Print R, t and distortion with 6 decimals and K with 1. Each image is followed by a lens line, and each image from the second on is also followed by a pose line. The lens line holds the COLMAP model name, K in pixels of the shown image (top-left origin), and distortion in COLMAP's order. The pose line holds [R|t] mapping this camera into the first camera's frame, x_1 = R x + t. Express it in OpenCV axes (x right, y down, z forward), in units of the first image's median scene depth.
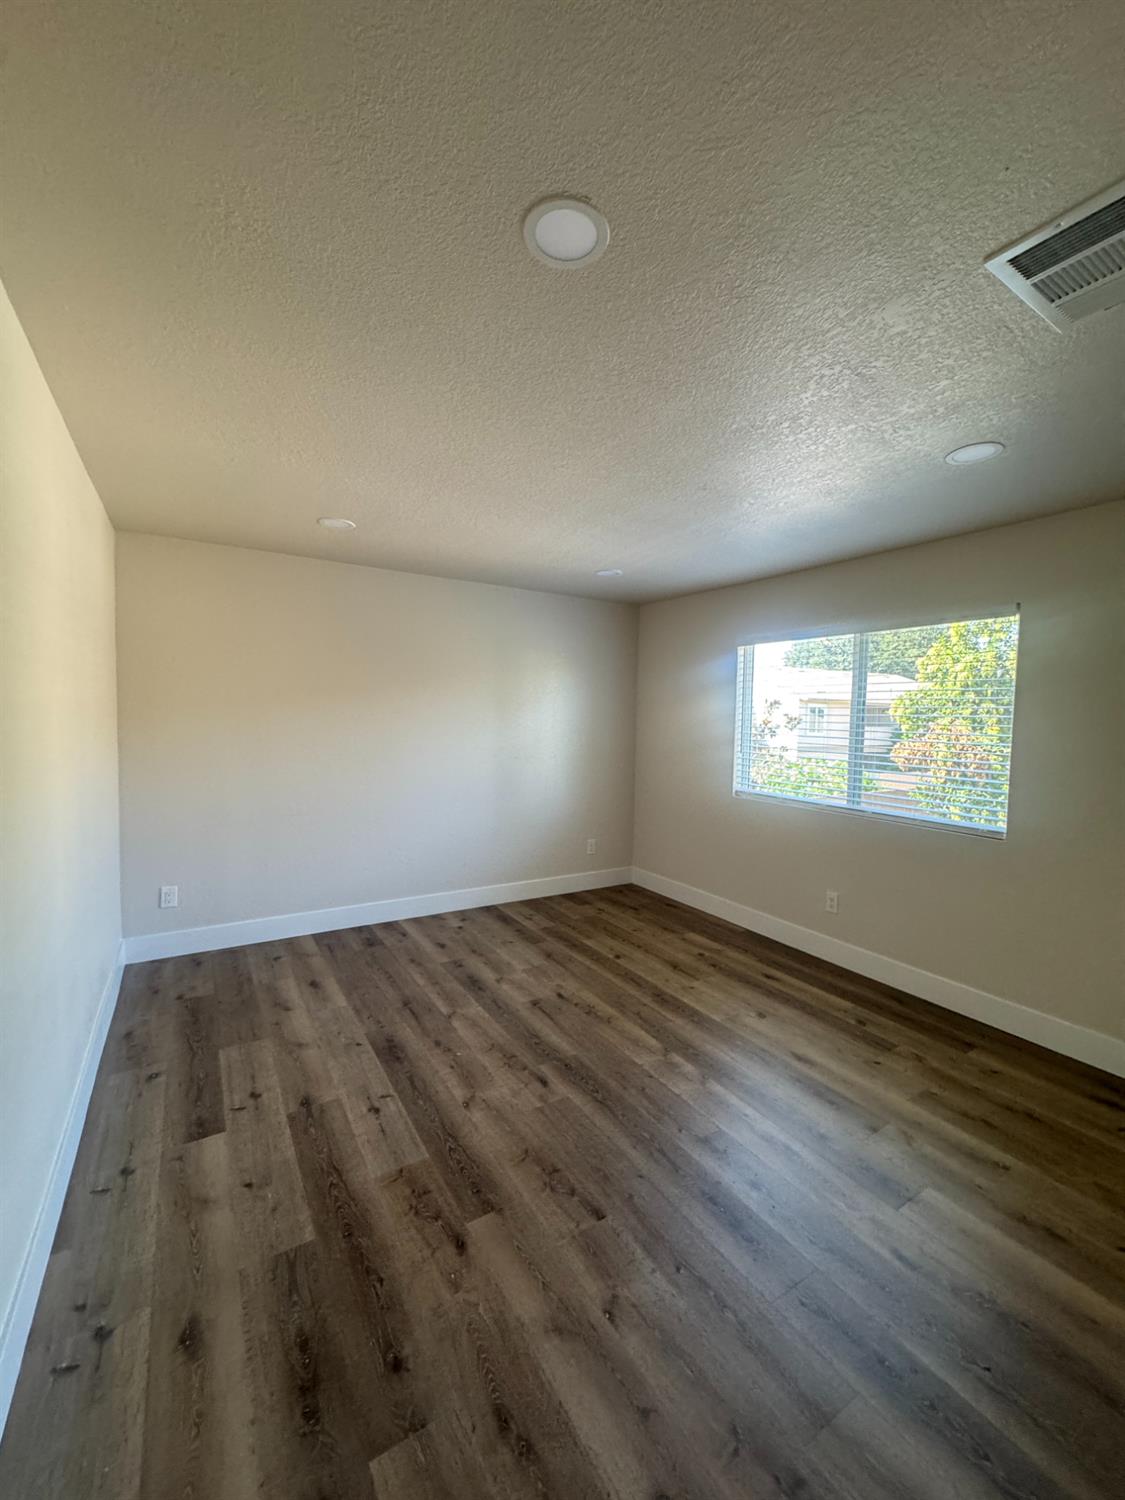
lens RADIAL K [[596.2, 0, 562.5], [0, 596.2, 750.0], [0, 0, 1]] dist [-0.002540, -0.000283]
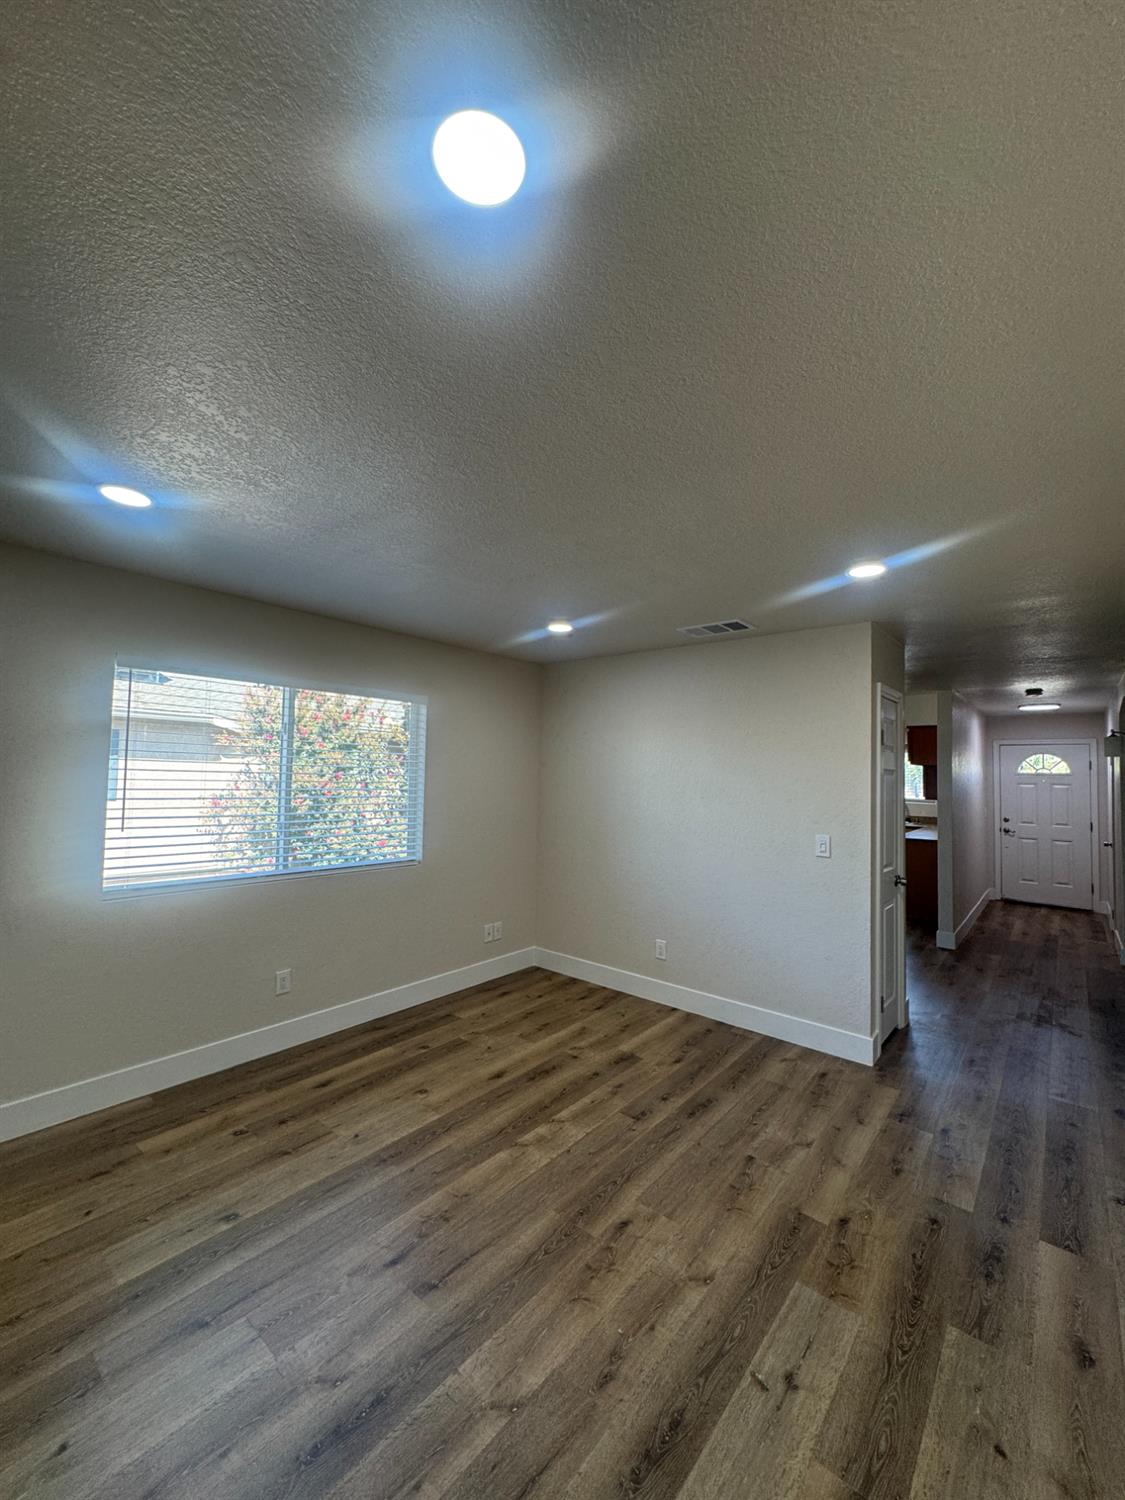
lens RADIAL K [[596.2, 0, 562.5], [0, 596.2, 750.0], [0, 0, 1]] dist [-0.002540, -0.000283]
pose [[-0.305084, 0.011318, 0.952258, -0.764351], [0.024682, 0.999687, -0.003975, -0.115512], [-0.952006, 0.022291, -0.305268, 1.225651]]
